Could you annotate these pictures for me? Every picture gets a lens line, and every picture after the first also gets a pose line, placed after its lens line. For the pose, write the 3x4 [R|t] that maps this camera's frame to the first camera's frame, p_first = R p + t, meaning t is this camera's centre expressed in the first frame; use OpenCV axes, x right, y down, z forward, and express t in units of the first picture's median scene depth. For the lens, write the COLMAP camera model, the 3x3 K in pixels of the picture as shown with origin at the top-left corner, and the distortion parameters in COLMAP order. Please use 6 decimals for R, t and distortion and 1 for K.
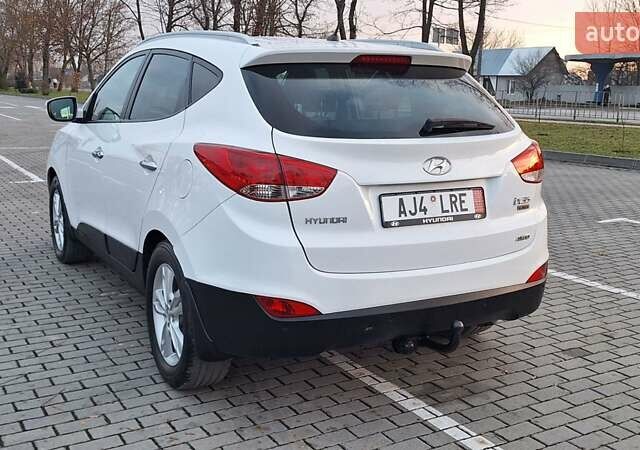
lens RADIAL K [[773.1, 0, 320.0], [0, 773.1, 225.0], [0, 0, 1]] dist [0.173088, -0.349130]
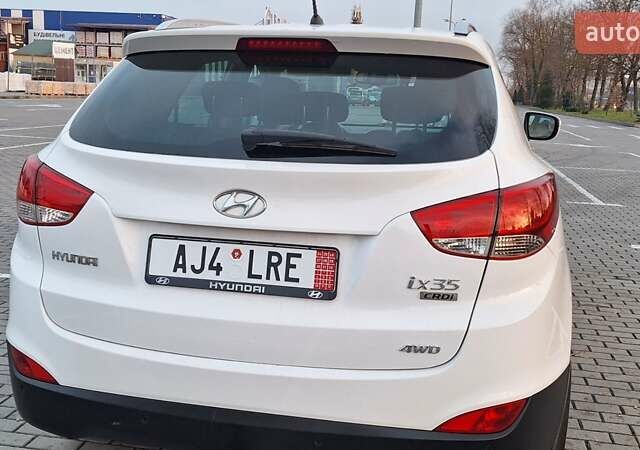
lens RADIAL K [[773.1, 0, 320.0], [0, 773.1, 225.0], [0, 0, 1]] dist [0.173088, -0.349130]
pose [[0.727267, 0.124541, -0.674961, 0.630364], [-0.142433, 0.989377, 0.029085, -0.086245], [0.671413, 0.074984, 0.737280, 0.569689]]
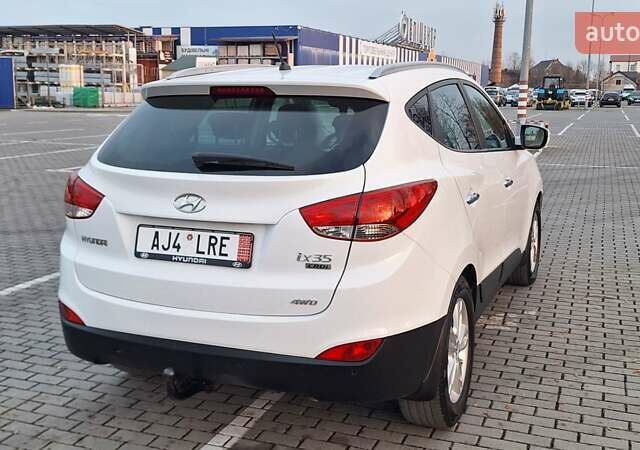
lens RADIAL K [[773.1, 0, 320.0], [0, 773.1, 225.0], [0, 0, 1]] dist [0.173088, -0.349130]
pose [[0.593060, 0.122455, -0.795792, 1.000040], [-0.135851, 0.989415, 0.051007, -0.119156], [0.793615, 0.077859, 0.603418, 0.550917]]
